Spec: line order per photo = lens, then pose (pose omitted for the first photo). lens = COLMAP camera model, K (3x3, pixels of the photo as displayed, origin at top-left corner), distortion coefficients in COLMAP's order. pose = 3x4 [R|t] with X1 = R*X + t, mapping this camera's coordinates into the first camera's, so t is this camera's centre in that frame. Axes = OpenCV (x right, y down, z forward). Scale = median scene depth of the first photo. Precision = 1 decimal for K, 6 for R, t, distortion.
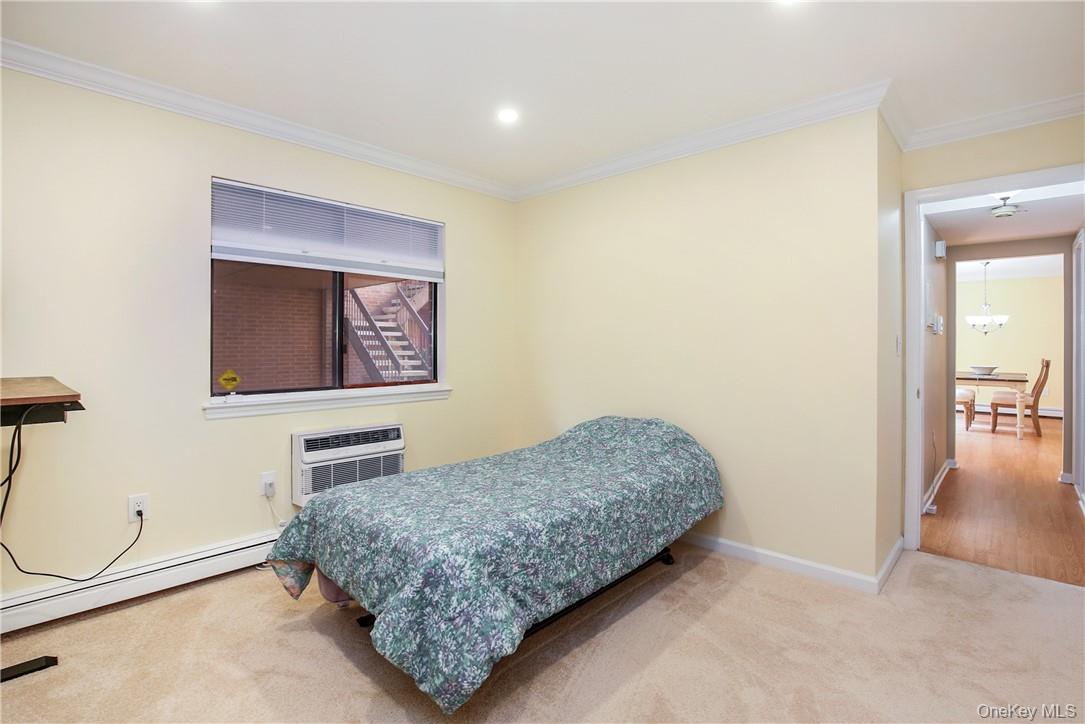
lens RADIAL K [[505.0, 0, 543.3], [0, 505.0, 344.3], [0, 0, 1]] dist [-0.018630, 0.000333]
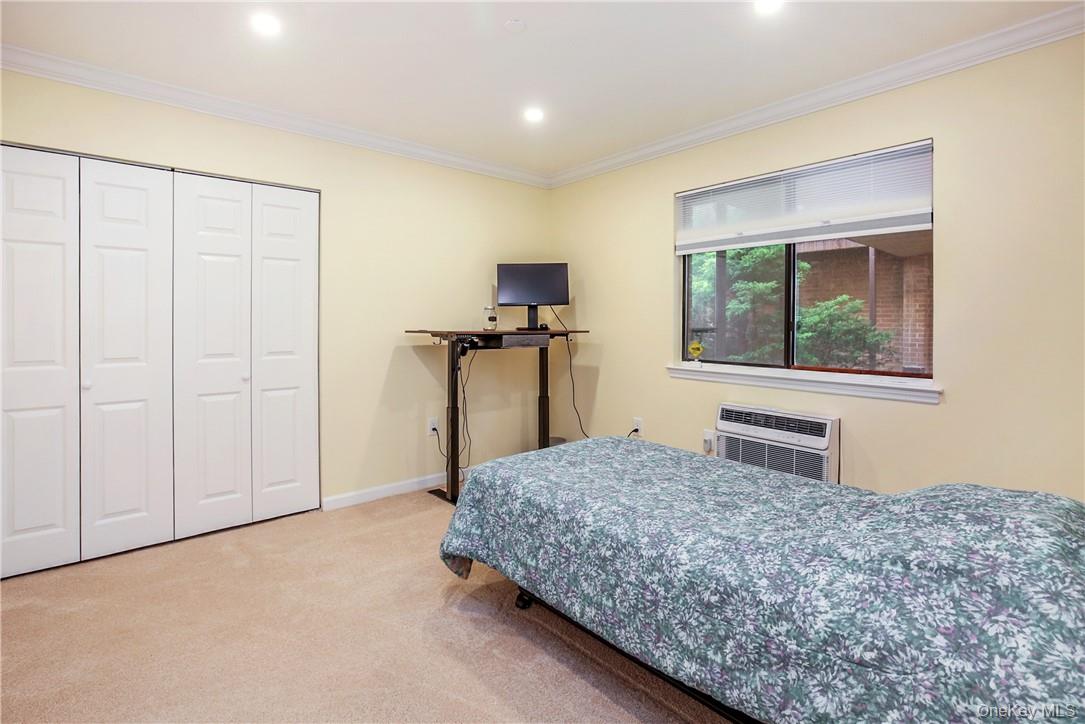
lens RADIAL K [[519.8, 0, 549.9], [0, 519.8, 315.8], [0, 0, 1]] dist [-0.023770, -0.000289]
pose [[-0.087513, -0.008993, -0.996123, 0.807702], [-0.001796, 0.999959, -0.008870, -0.000027], [0.996162, 0.001013, -0.087525, 0.874409]]
